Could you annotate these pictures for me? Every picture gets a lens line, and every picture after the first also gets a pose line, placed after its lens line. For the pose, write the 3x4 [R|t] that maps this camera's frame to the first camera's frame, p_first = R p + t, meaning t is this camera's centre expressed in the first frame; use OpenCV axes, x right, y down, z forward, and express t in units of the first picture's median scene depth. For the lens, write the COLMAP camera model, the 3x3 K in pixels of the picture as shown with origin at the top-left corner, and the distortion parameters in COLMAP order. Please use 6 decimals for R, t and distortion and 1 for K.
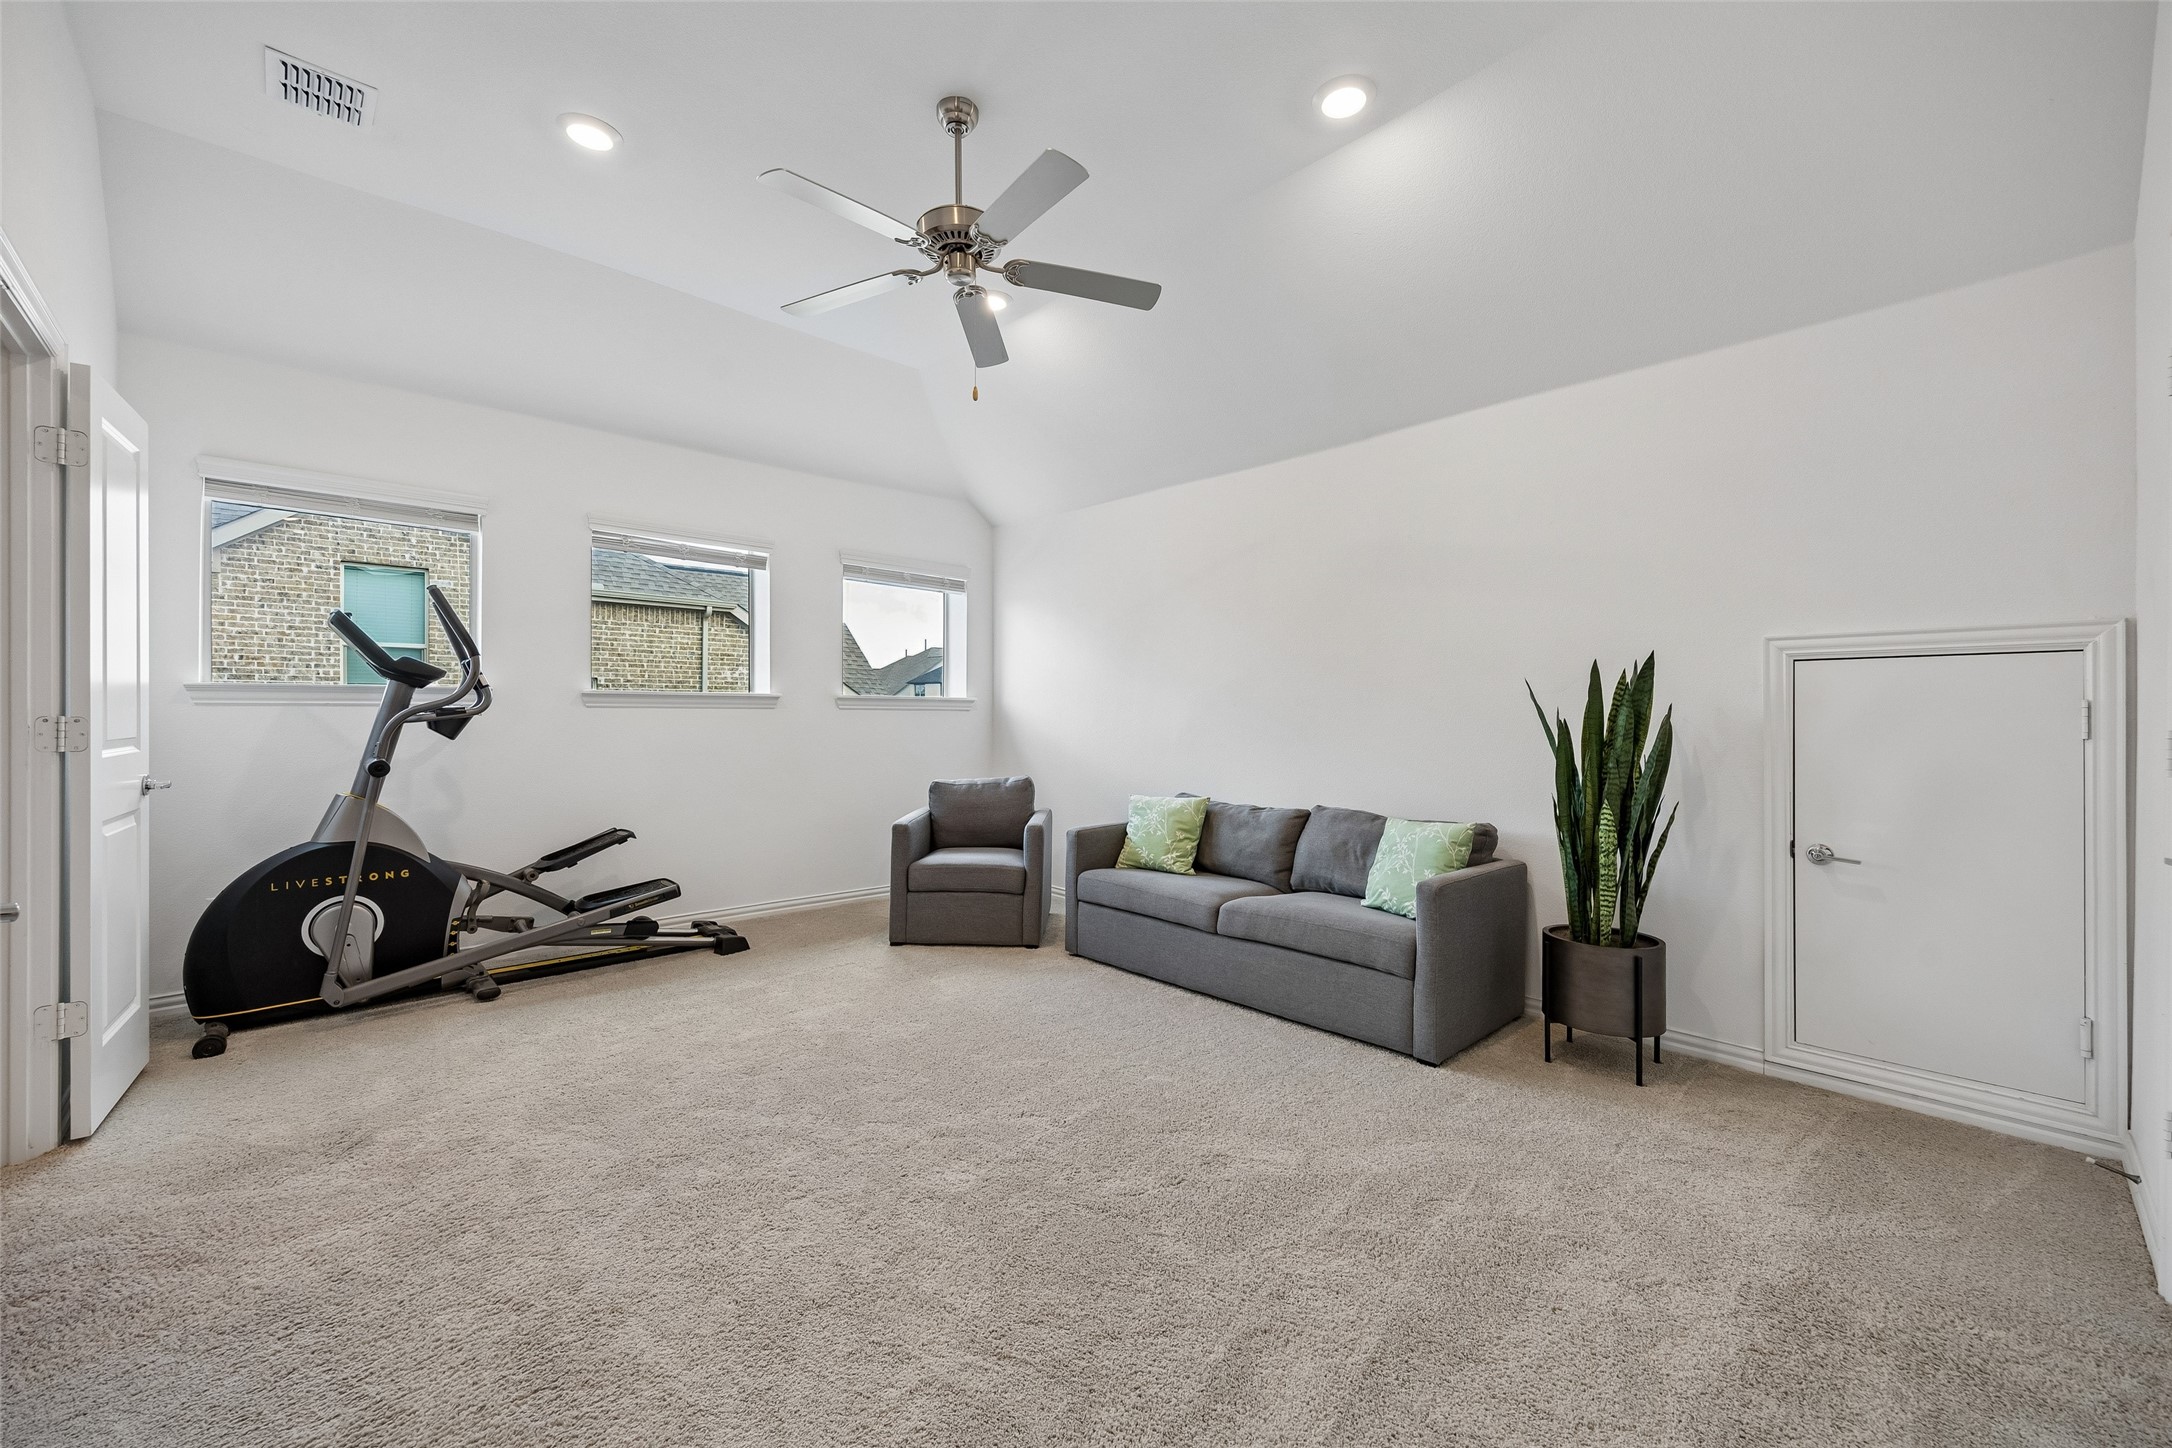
lens RADIAL K [[830.9, 0, 1100.8], [0, 830.9, 722.3], [0, 0, 1]] dist [0.002161, -0.000730]
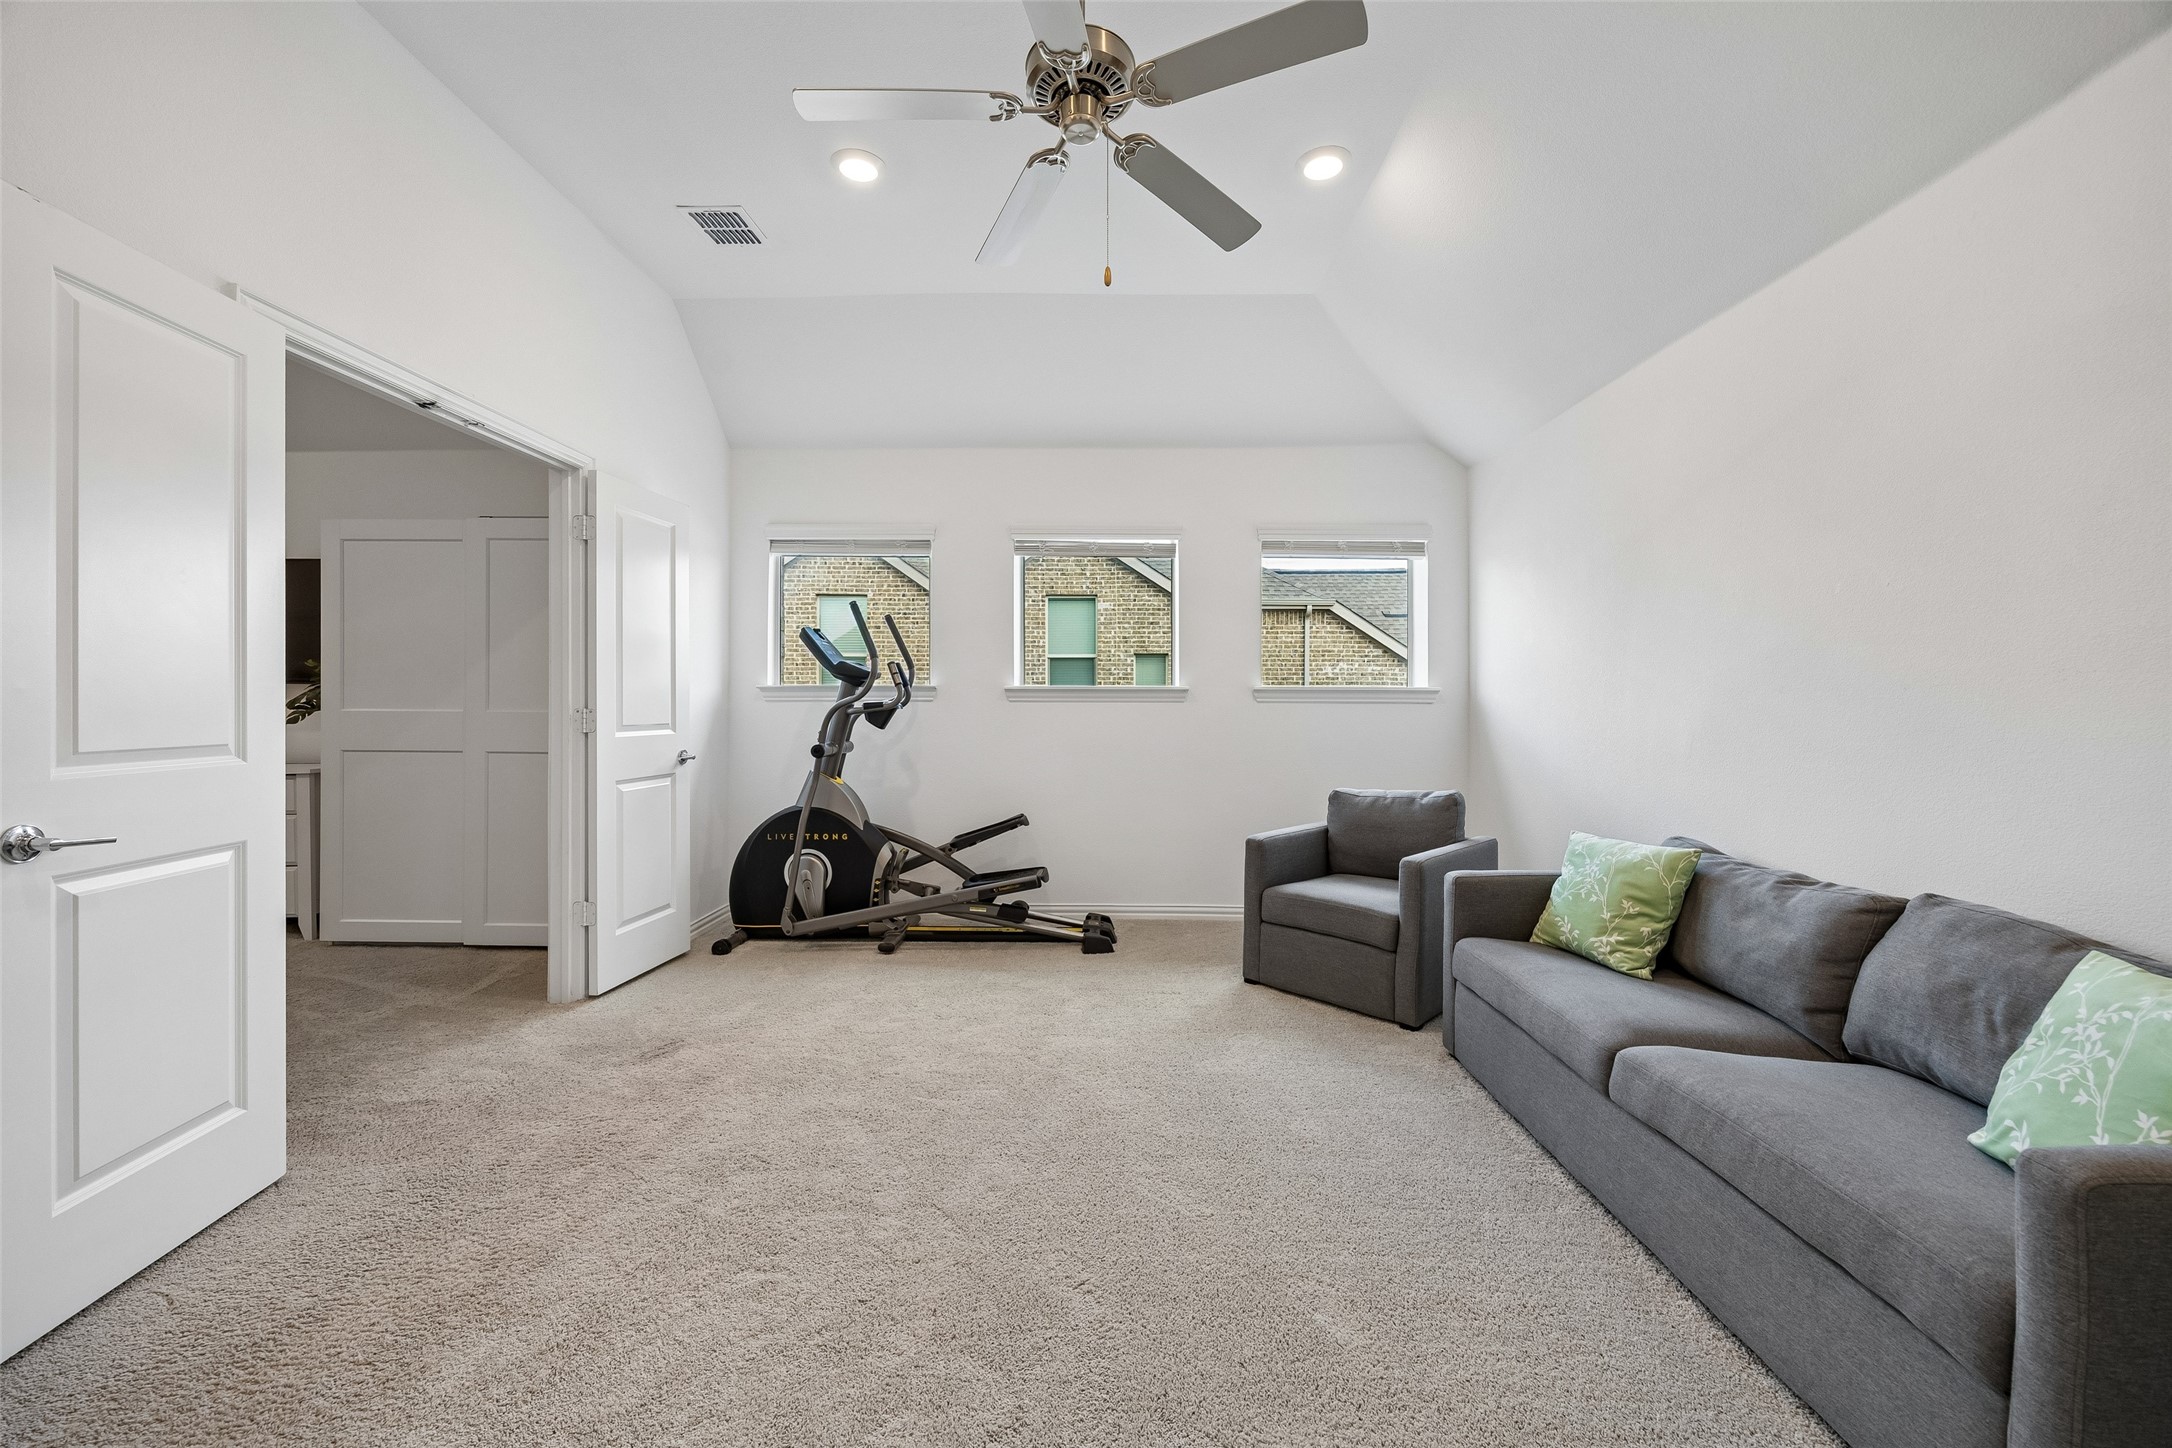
lens RADIAL K [[830.9, 0, 1080.6], [0, 830.9, 709.9], [0, 0, 1]] dist [0.002161, -0.000730]
pose [[0.722822, 0.000296, -0.691034, 0.240975], [-0.006529, 0.999958, -0.006401, -0.000714], [0.691003, 0.009139, 0.722794, 0.310543]]
